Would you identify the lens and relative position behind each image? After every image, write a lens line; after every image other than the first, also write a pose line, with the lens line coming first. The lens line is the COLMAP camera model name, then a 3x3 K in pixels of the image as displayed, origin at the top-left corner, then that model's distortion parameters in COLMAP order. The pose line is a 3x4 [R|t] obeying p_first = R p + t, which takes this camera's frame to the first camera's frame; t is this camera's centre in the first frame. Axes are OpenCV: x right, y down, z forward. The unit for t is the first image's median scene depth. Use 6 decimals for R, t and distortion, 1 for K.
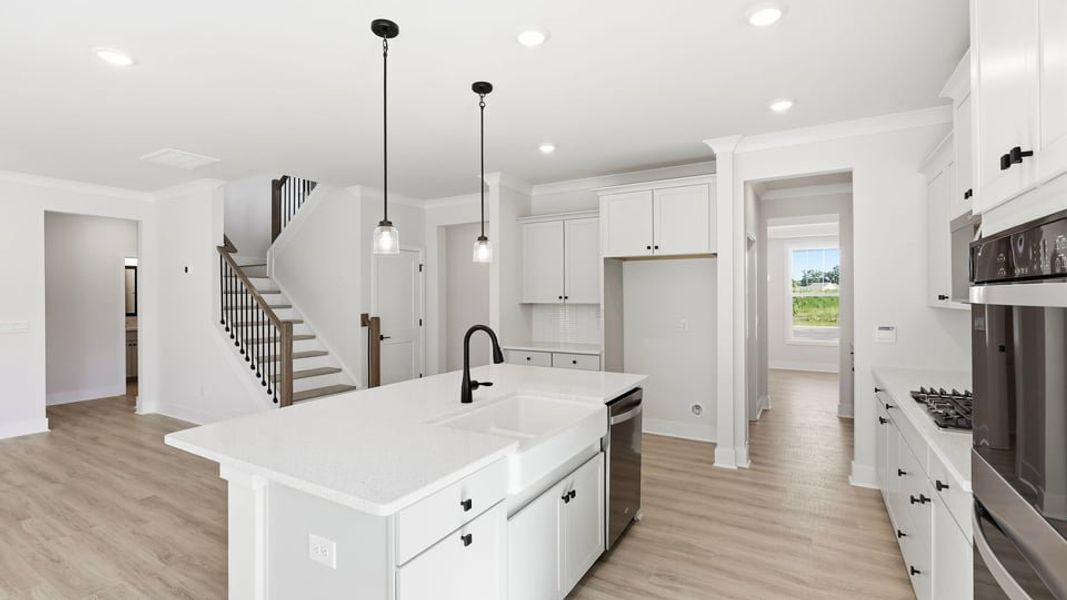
lens RADIAL K [[478.2, 0, 532.5], [0, 478.2, 295.2], [0, 0, 1]] dist [-0.014491, -0.000301]
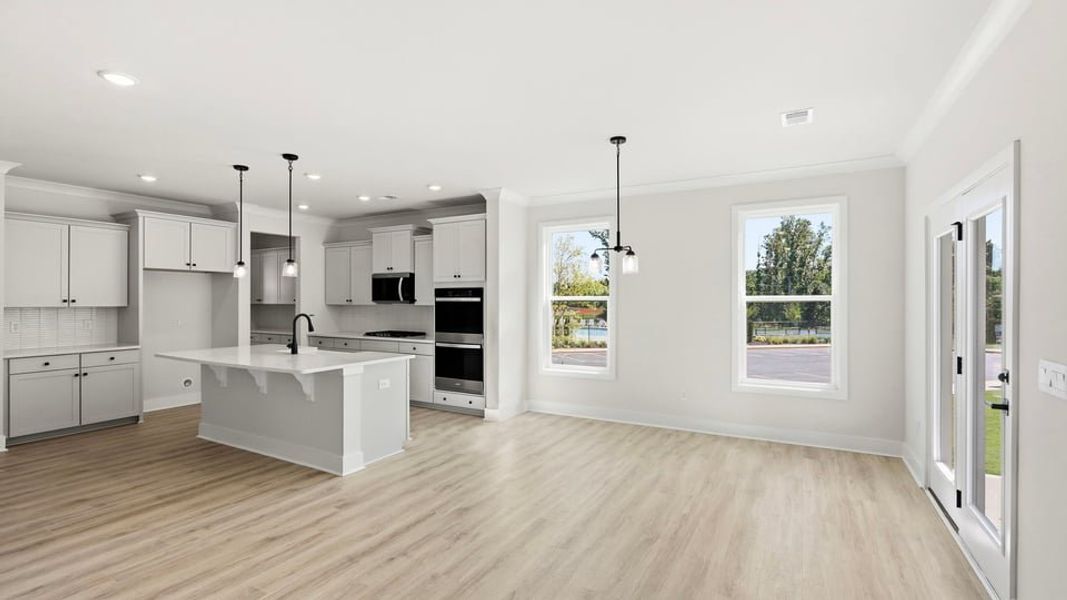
lens RADIAL K [[478.2, 0, 531.1], [0, 478.2, 299.6], [0, 0, 1]] dist [-0.014491, -0.000301]
pose [[-0.007069, 0.003670, 0.999968, -1.054794], [-0.002508, 0.999990, -0.003688, 0.003921], [-0.999972, -0.002534, -0.007060, 0.028041]]
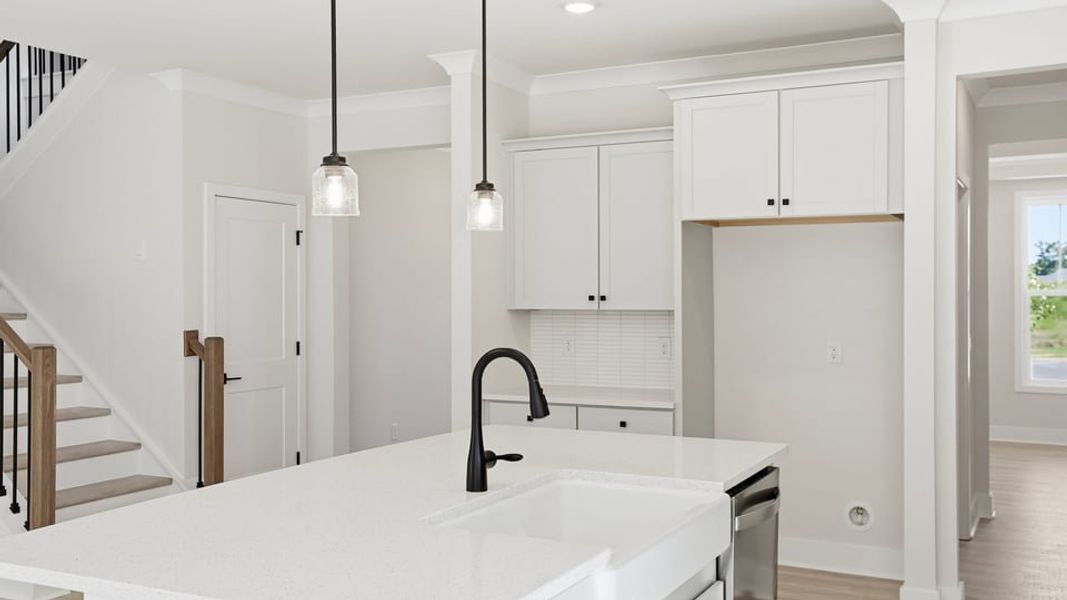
lens RADIAL K [[1006.0, 0, 534.5], [0, 1006.0, 299.0], [0, 0, 1]] dist [0.043171, 0.000000]
pose [[0.998424, 0.001614, 0.056100, -0.069571], [-0.001957, 0.999980, 0.006055, -0.000382], [-0.056089, -0.006155, 0.998407, -0.073895]]
